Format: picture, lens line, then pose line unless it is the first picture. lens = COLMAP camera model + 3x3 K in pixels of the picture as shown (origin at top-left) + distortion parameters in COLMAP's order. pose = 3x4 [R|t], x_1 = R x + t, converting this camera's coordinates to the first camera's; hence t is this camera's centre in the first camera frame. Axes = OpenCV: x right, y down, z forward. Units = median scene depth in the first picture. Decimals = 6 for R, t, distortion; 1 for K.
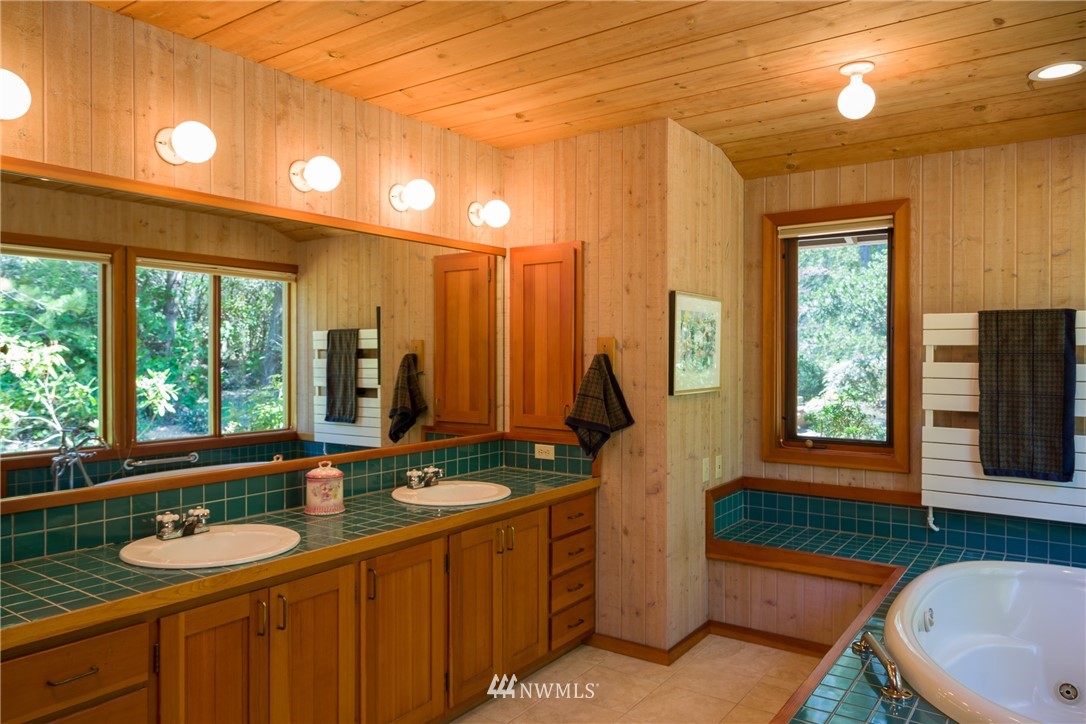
lens RADIAL K [[764.2, 0, 541.8], [0, 764.2, 358.3], [0, 0, 1]] dist [0.008168, -0.000492]
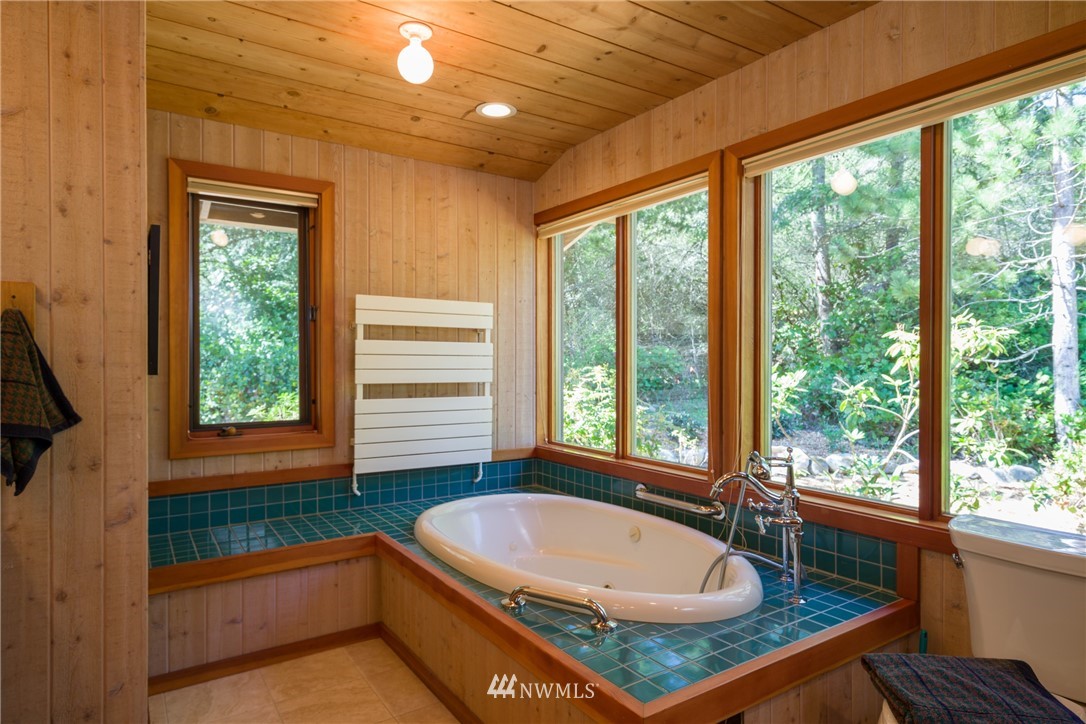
lens RADIAL K [[631.9, 0, 544.0], [0, 631.9, 365.6], [0, 0, 1]] dist [0.007736, -0.000110]
pose [[0.349684, -0.009226, 0.936822, -0.236847], [0.006568, 0.999951, 0.007396, 0.036565], [-0.936845, 0.003567, 0.349728, 0.446954]]
